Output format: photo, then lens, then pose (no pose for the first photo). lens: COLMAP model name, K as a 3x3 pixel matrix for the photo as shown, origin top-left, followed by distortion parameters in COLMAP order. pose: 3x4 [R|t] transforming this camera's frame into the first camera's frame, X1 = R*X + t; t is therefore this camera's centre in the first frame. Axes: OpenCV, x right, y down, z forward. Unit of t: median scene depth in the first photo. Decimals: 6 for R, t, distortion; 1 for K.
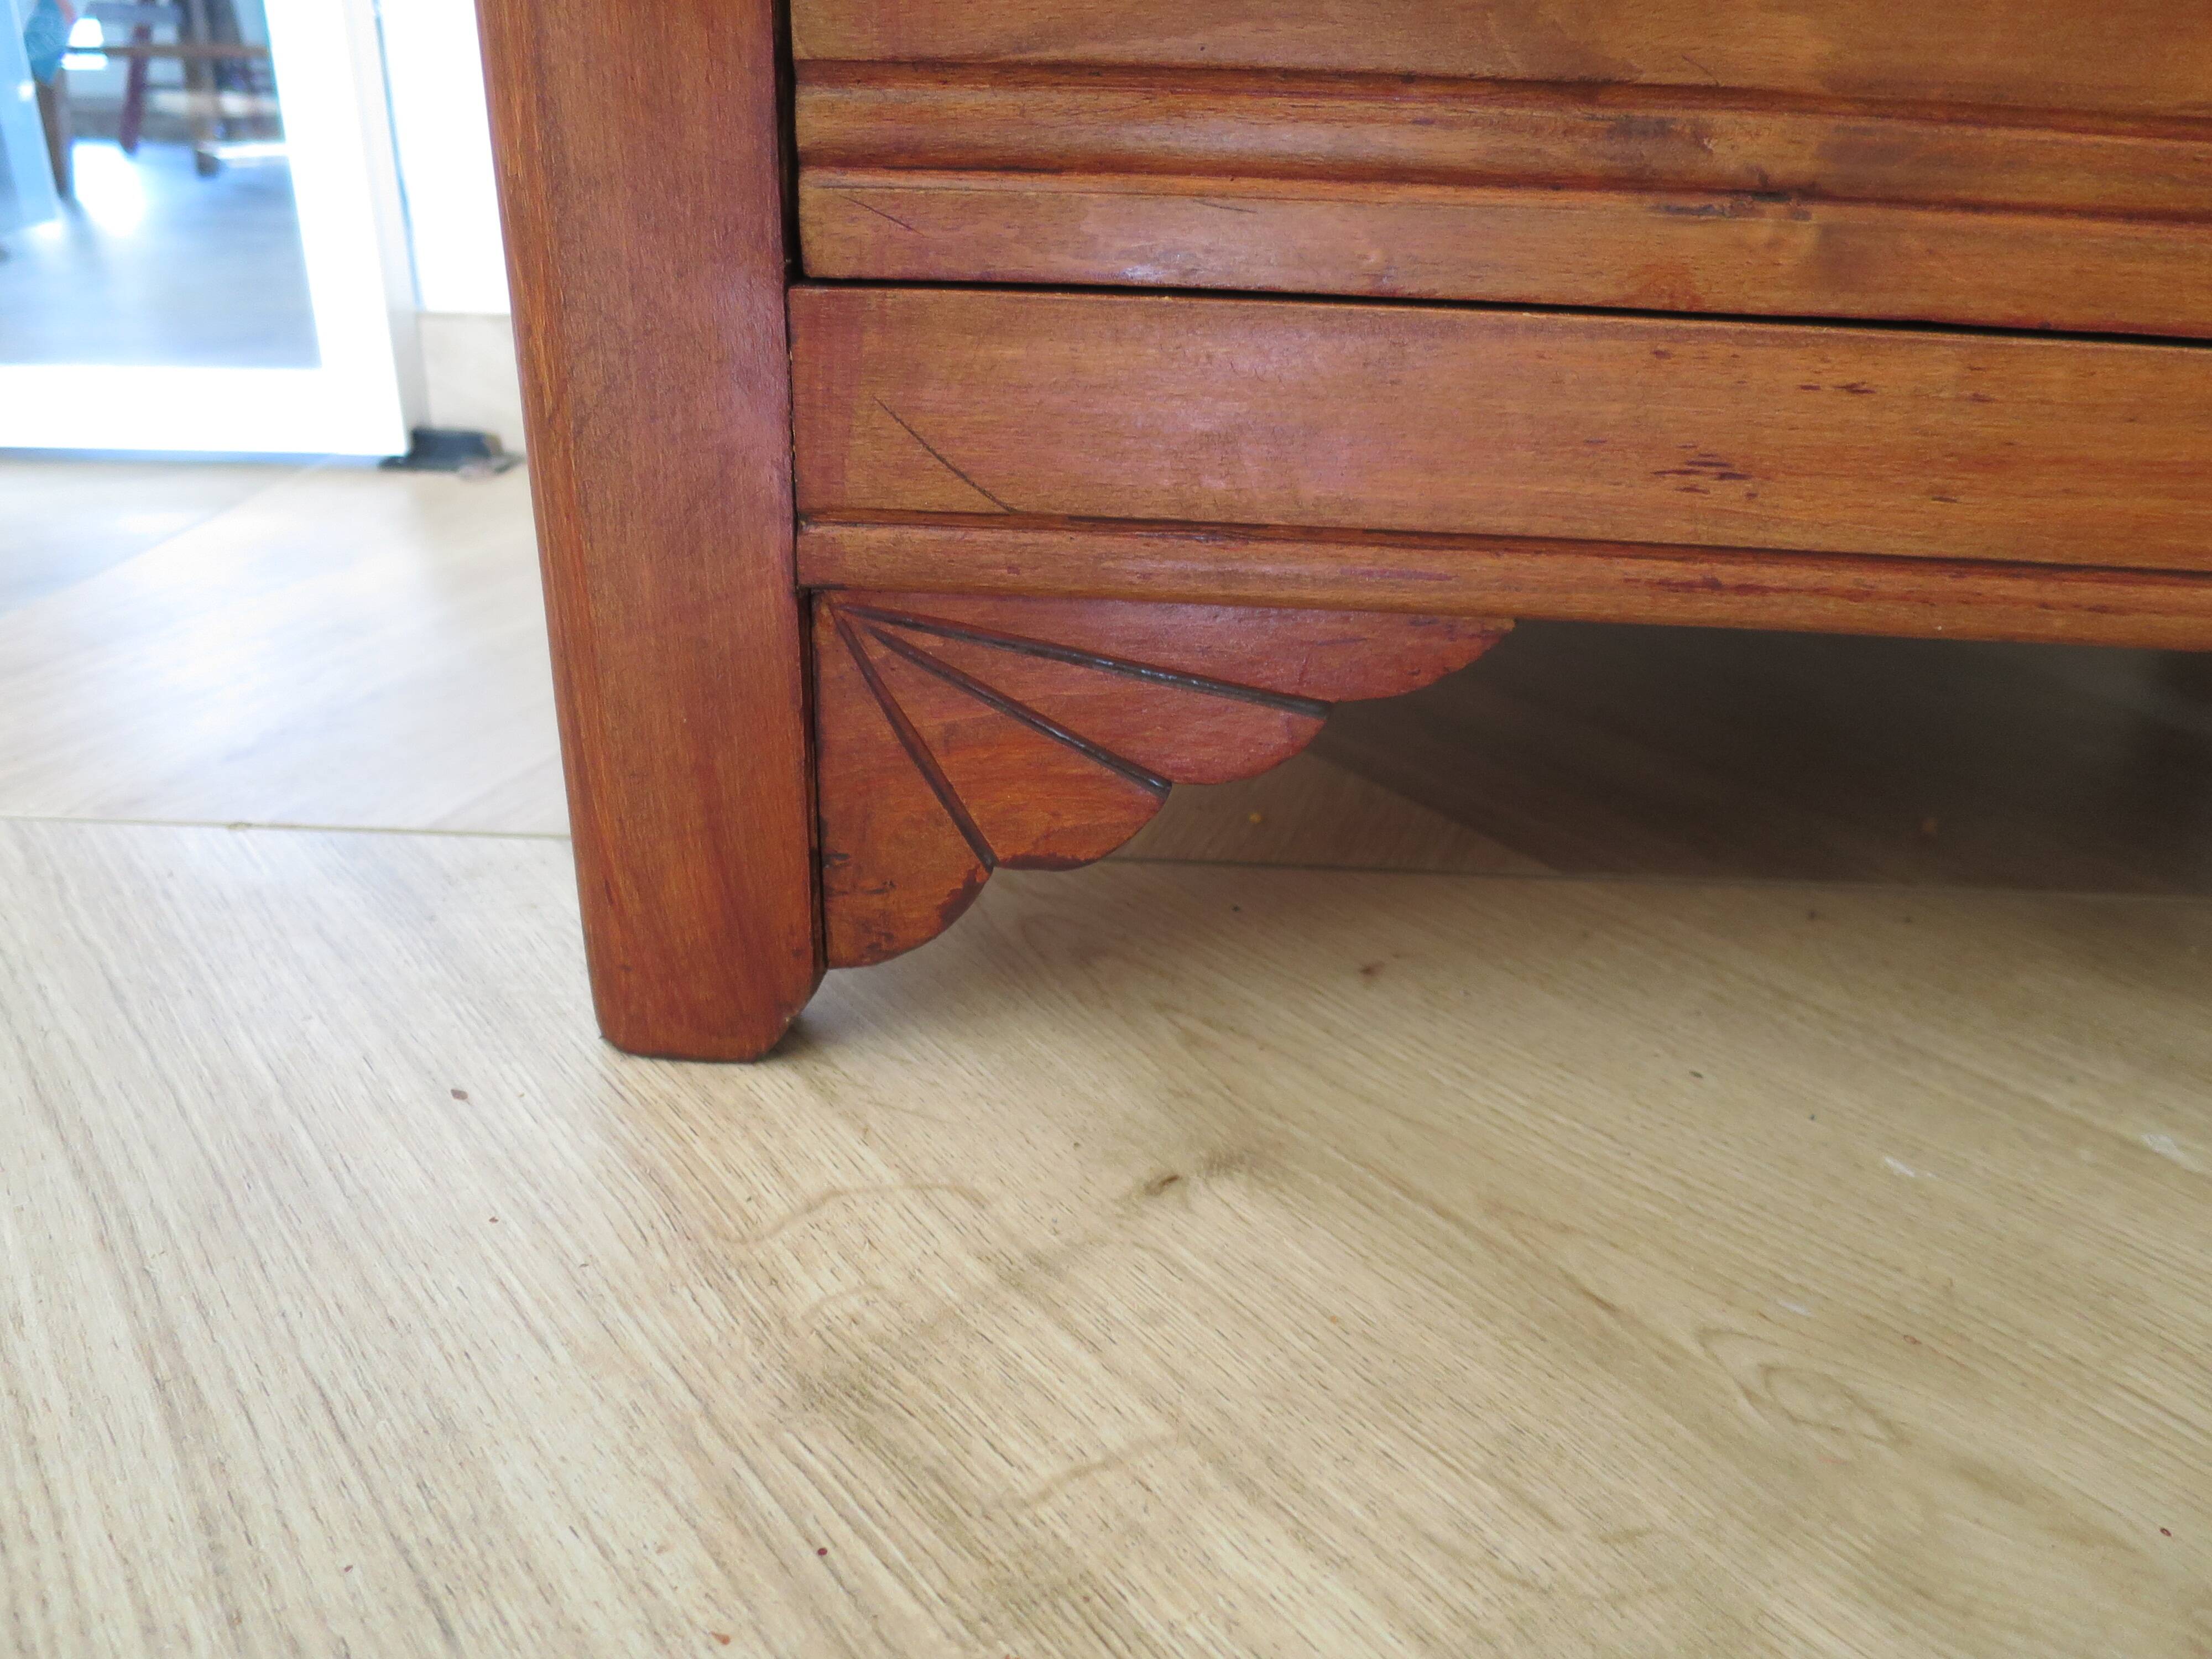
lens RADIAL K [[1596.4, 0, 1101.9], [0, 1596.4, 833.0], [0, 0, 1]] dist [-0.046859, 0.012297]
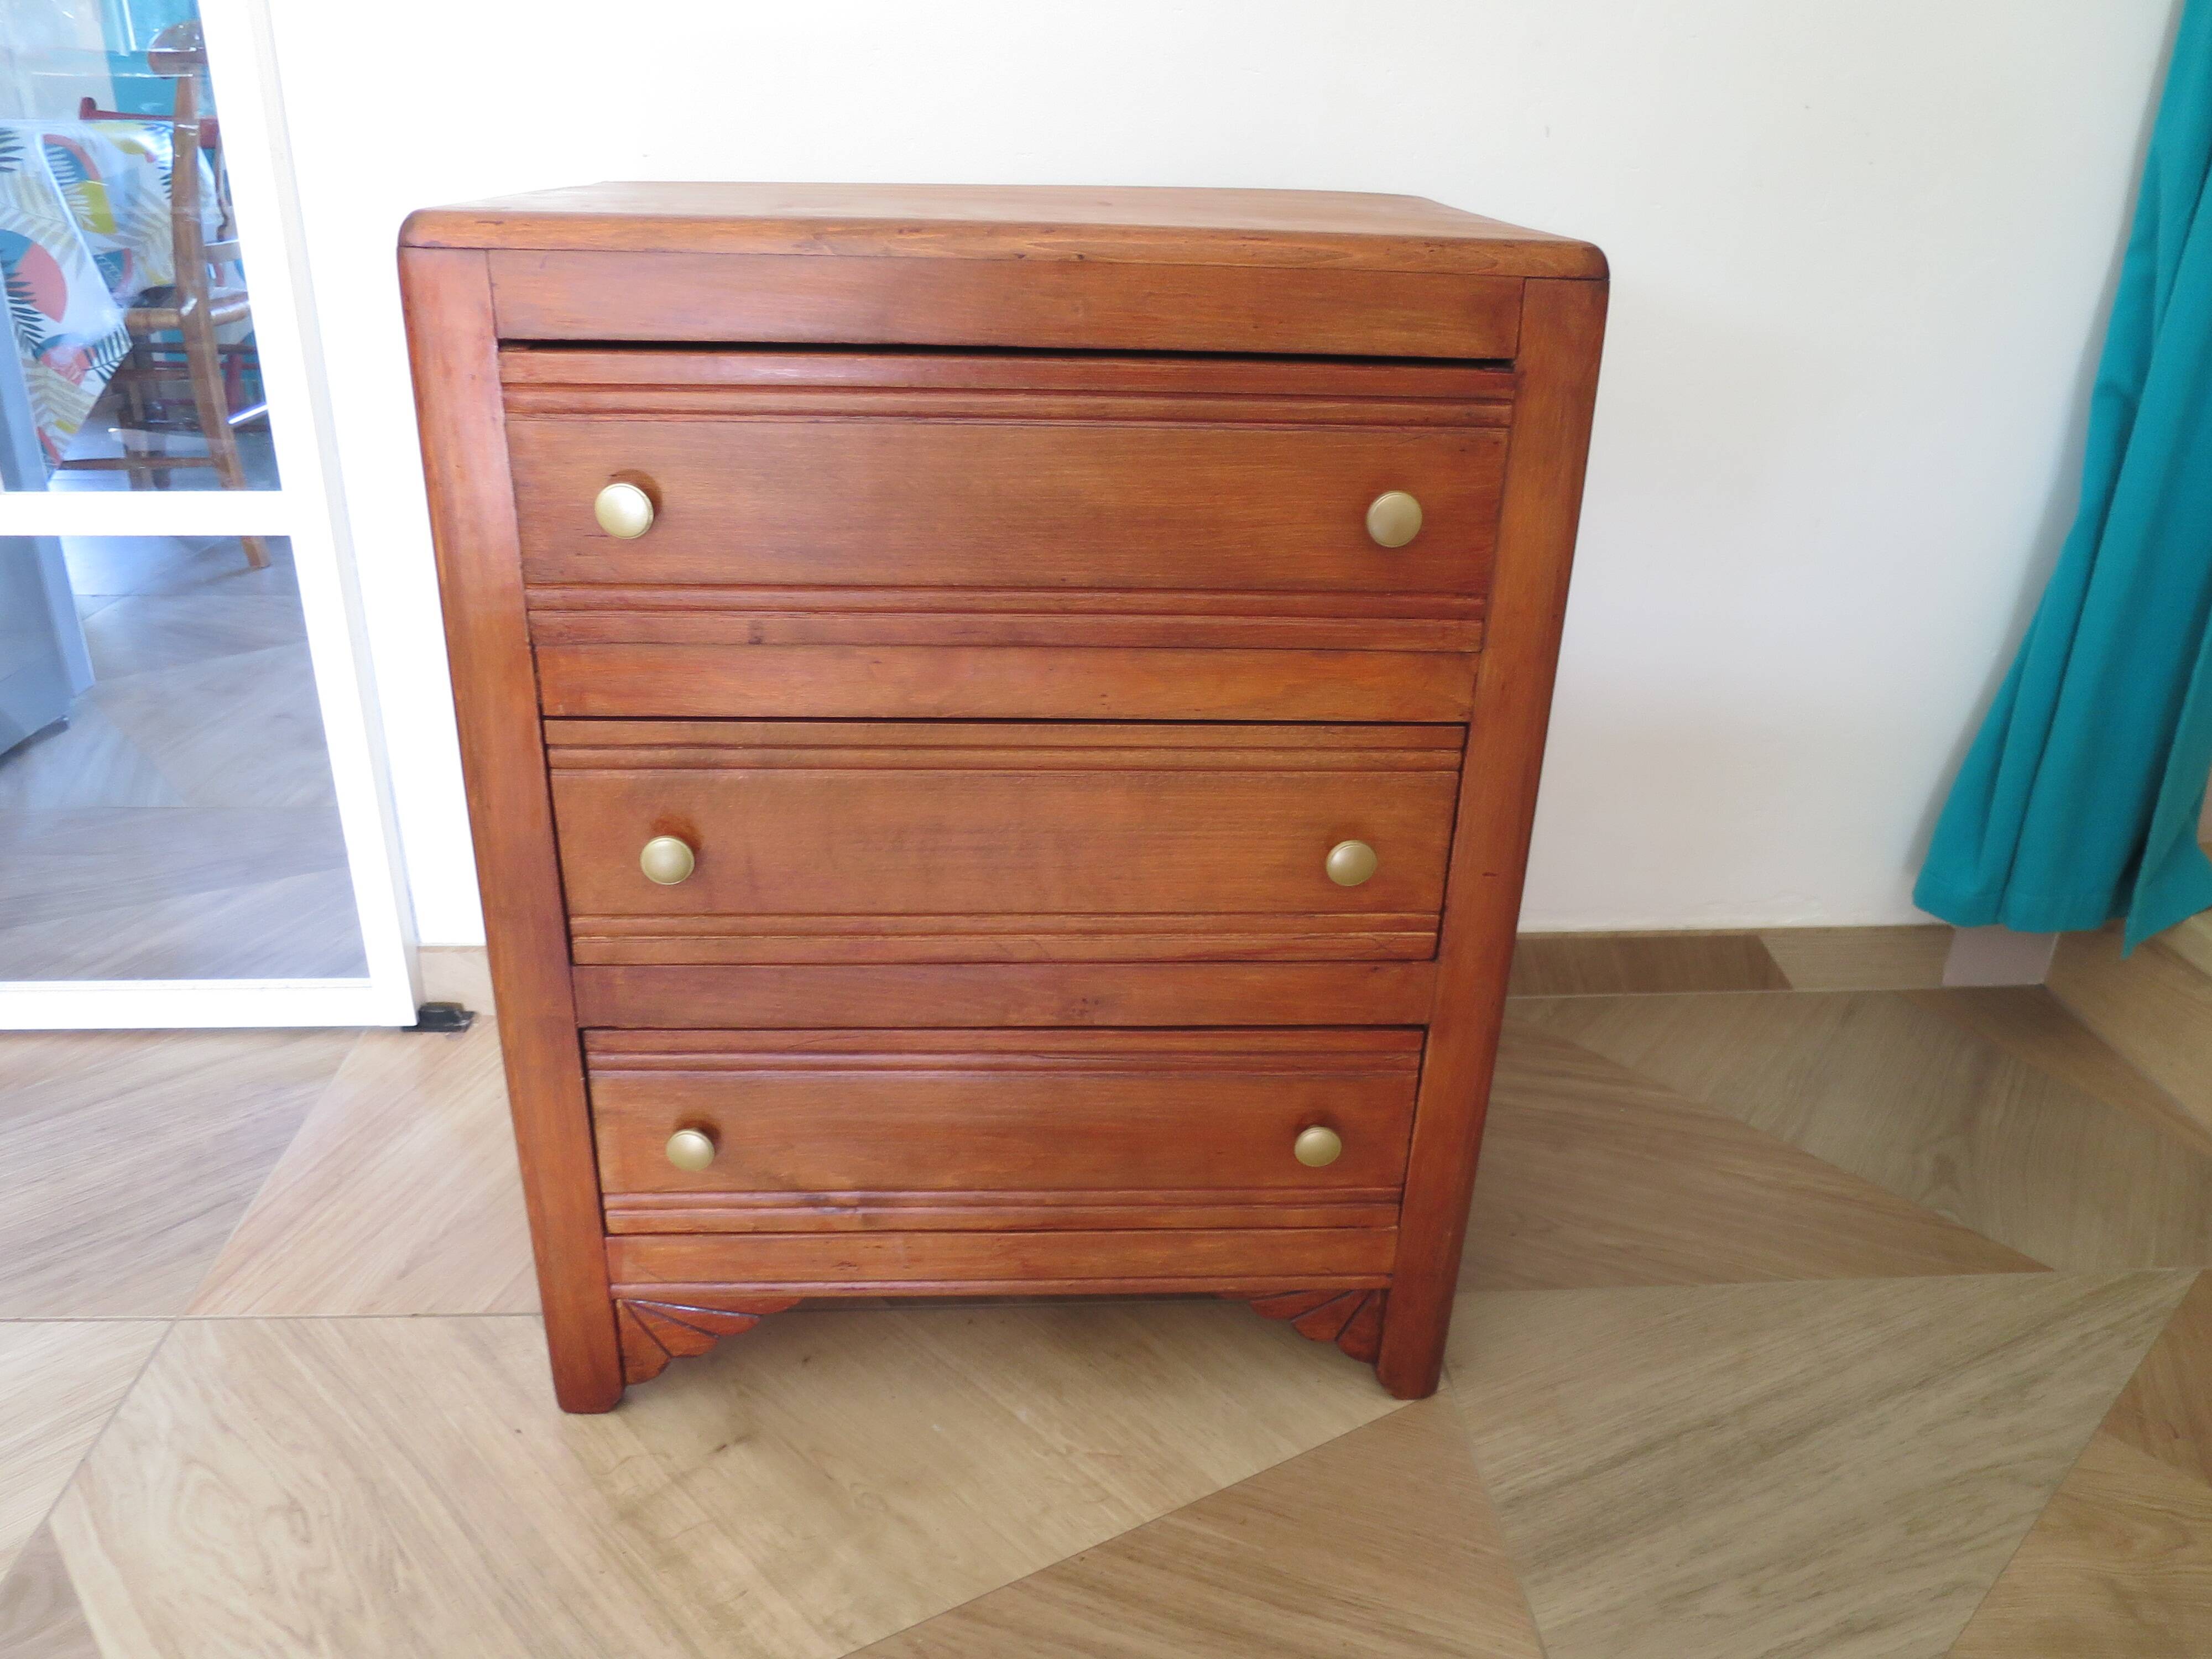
lens RADIAL K [[1596.4, 0, 1101.9], [0, 1596.4, 833.0], [0, 0, 1]] dist [-0.046859, 0.012297]
pose [[0.995689, -0.040168, 0.083603, 0.710300], [0.041312, 0.999074, -0.012000, -1.189628], [-0.083043, 0.015402, 0.996427, -2.901123]]
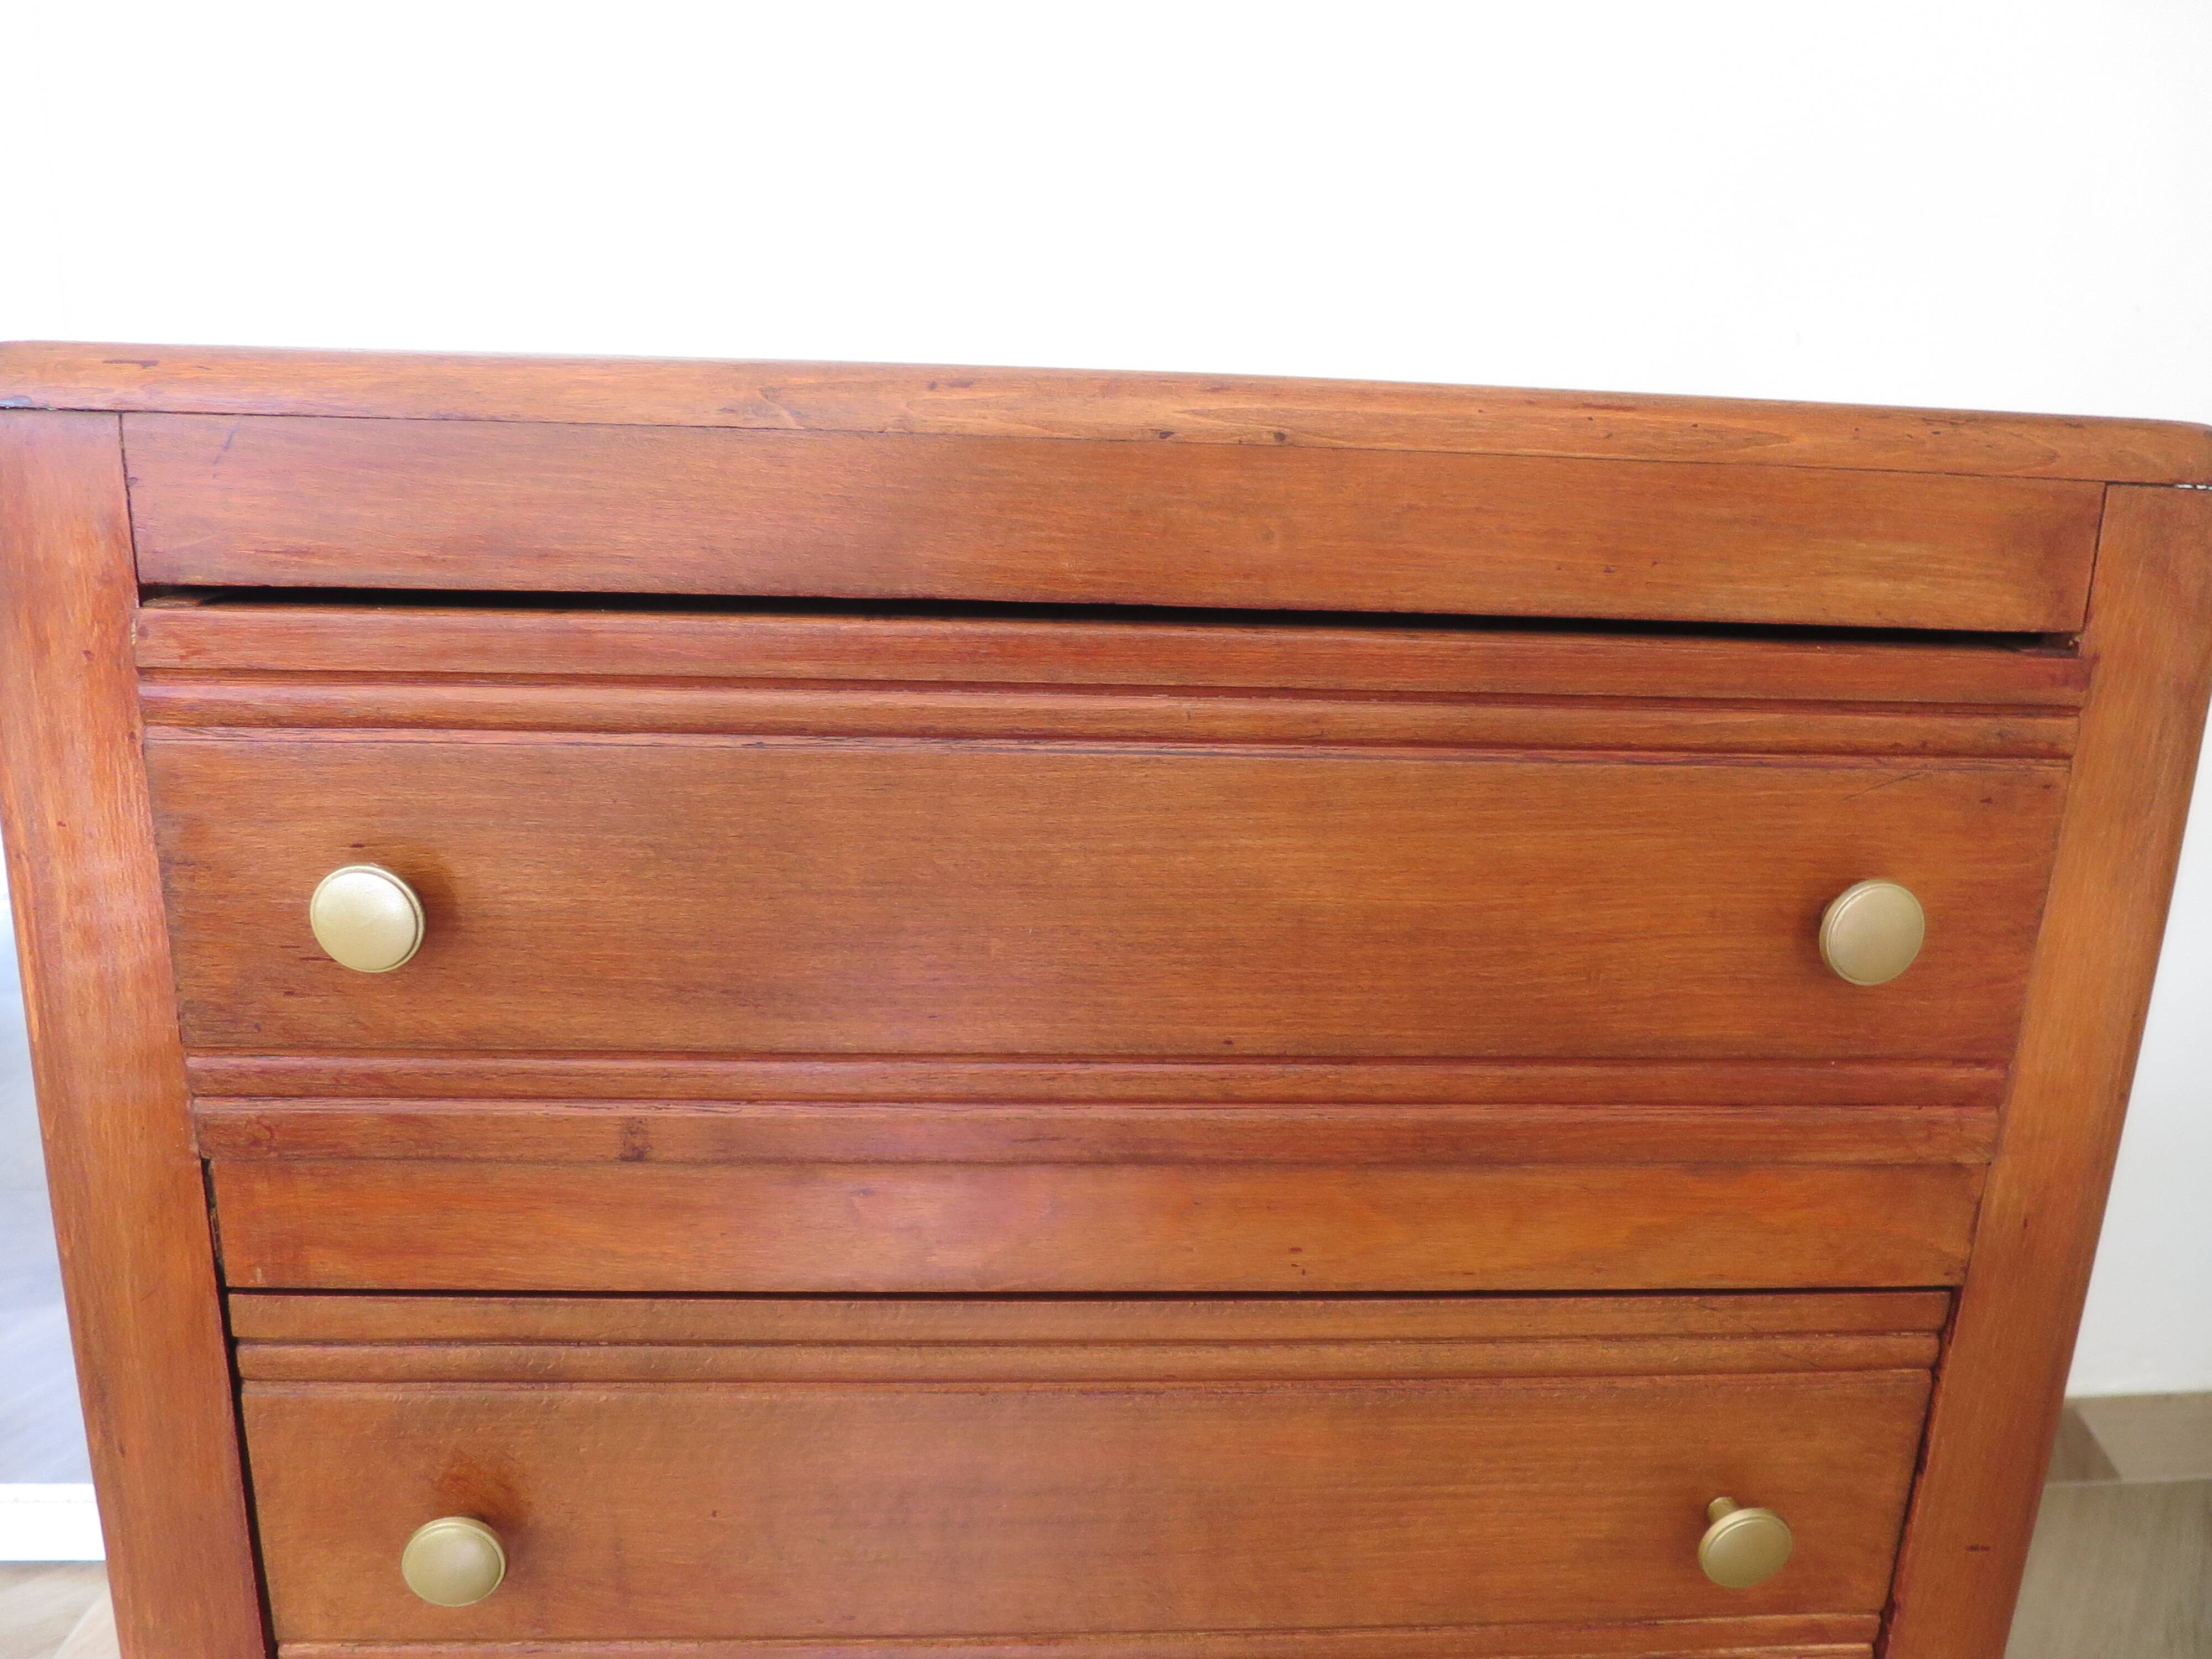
lens RADIAL K [[1597.9, 0, 1098.1], [0, 1597.9, 834.3], [0, 0, 1]] dist [-0.047902, 0.013397]
pose [[0.995650, -0.021651, 0.090619, 0.640703], [0.037824, 0.982797, -0.180774, -1.646878], [-0.085146, 0.183415, 0.979341, -1.403397]]
